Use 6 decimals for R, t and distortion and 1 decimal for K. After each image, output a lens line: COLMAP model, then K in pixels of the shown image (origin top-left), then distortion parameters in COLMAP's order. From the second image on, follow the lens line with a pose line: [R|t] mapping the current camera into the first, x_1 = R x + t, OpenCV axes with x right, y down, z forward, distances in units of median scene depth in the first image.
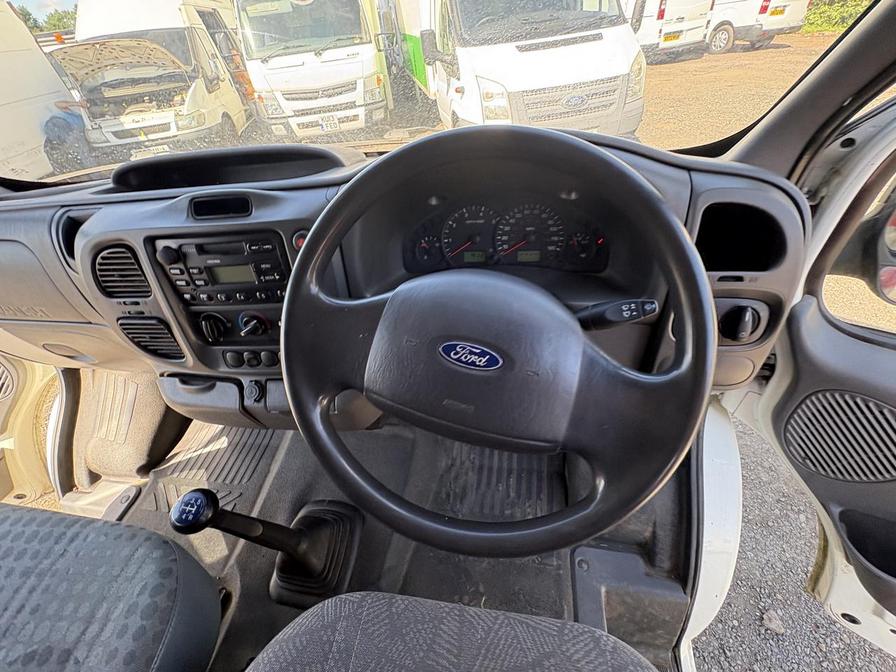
lens RADIAL K [[358.7, 0, 449.3], [0, 358.7, 338.1], [0, 0, 1]] dist [0.002063, 0.000895]
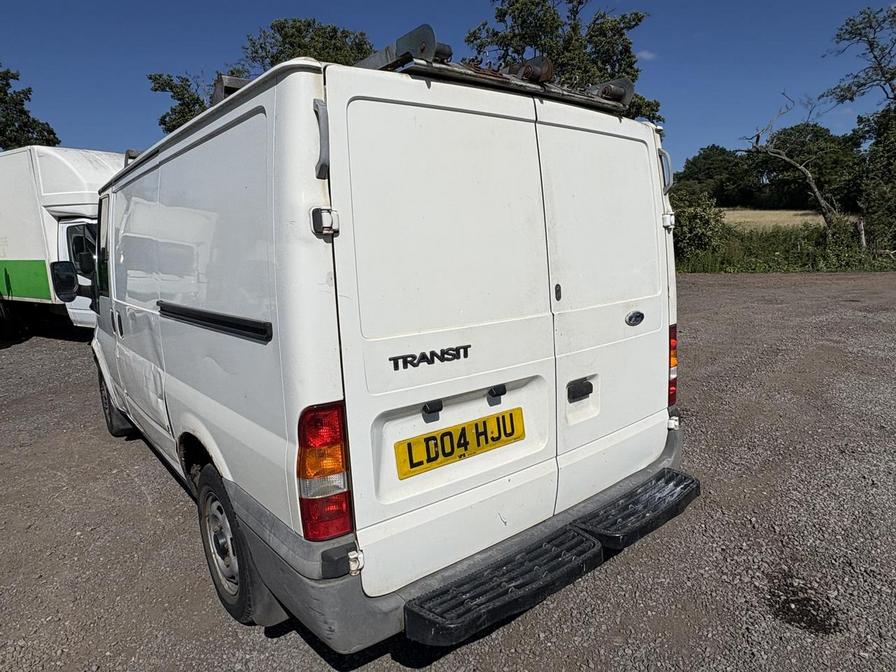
lens RADIAL K [[545.9, 0, 443.1], [0, 545.9, 335.9], [0, 0, 1]] dist [0.006219, -0.001297]
pose [[0.671313, -0.055602, 0.739086, -3.540671], [0.470550, 0.802414, -0.367035, 3.983583], [-0.572645, 0.594172, 0.564834, -3.802681]]
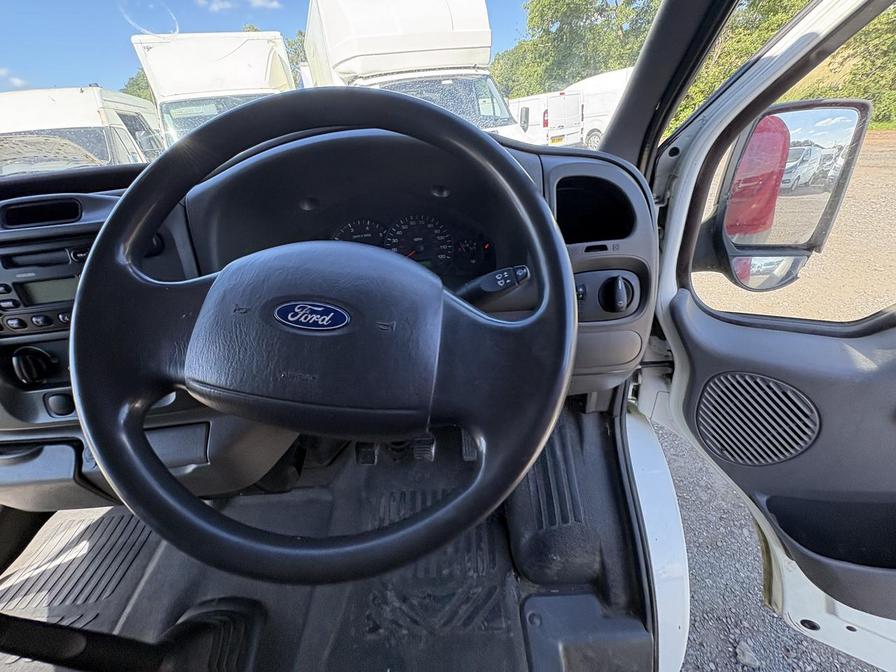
lens RADIAL K [[358.7, 0, 448.6], [0, 358.7, 337.0], [0, 0, 1]] dist [0.002063, 0.000895]
pose [[0.984107, -0.084190, 0.156349, 0.112343], [0.113799, 0.974908, -0.191321, 0.138486], [-0.136319, 0.206073, 0.968995, 0.069495]]
